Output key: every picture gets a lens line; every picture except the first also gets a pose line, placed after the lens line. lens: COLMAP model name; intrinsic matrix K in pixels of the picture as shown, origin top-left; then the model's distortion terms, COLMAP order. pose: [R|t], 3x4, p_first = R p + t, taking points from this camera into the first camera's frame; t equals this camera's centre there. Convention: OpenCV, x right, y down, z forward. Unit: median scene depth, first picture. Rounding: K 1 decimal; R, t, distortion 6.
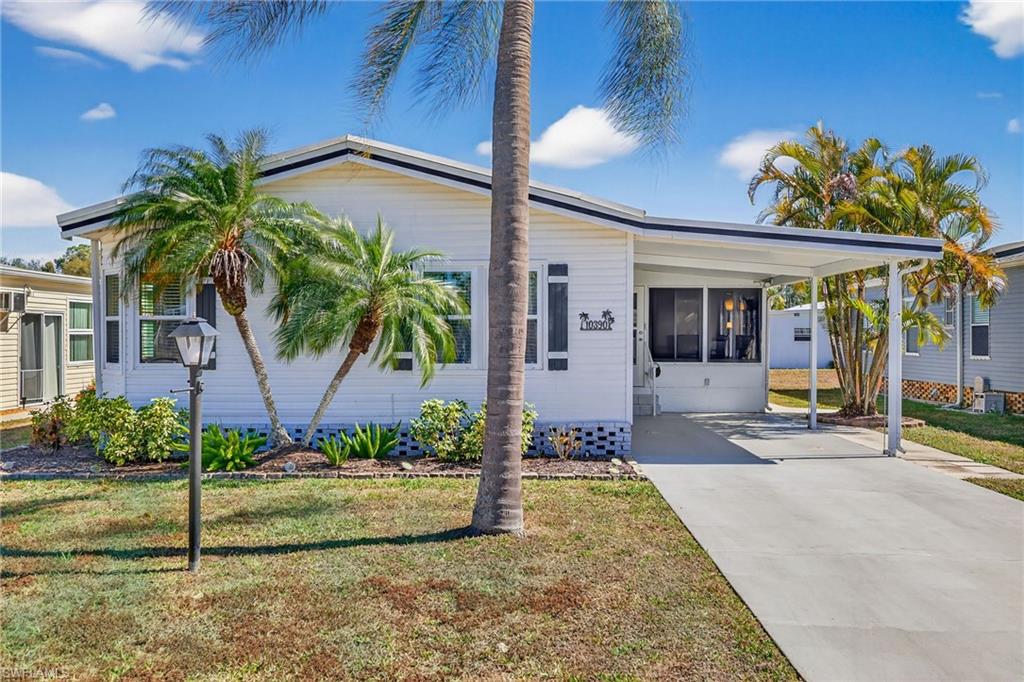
lens RADIAL K [[437.2, 0, 512.0], [0, 437.2, 341.0], [0, 0, 1]] dist [0.000846, 0.000044]
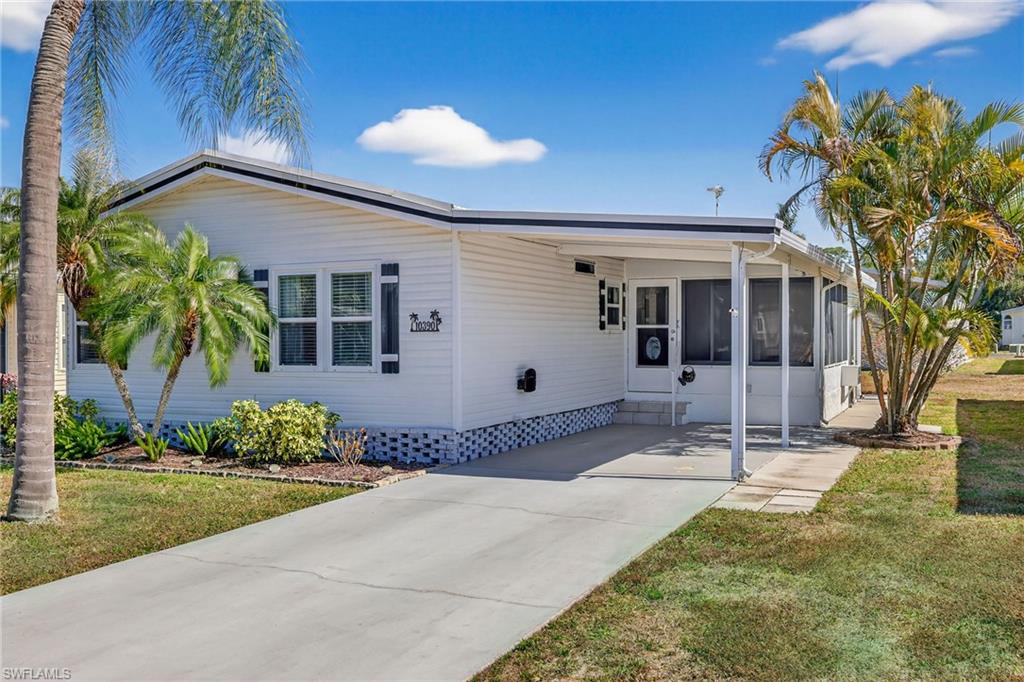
lens RADIAL K [[469.4, 0, 512.0], [0, 469.4, 341.0], [0, 0, 1]] dist [-0.000115, 0.000189]
pose [[0.979699, -0.004778, -0.200418, 0.585524], [0.004770, 0.999988, -0.000524, -0.002782], [0.200418, -0.000442, 0.979710, 0.037192]]
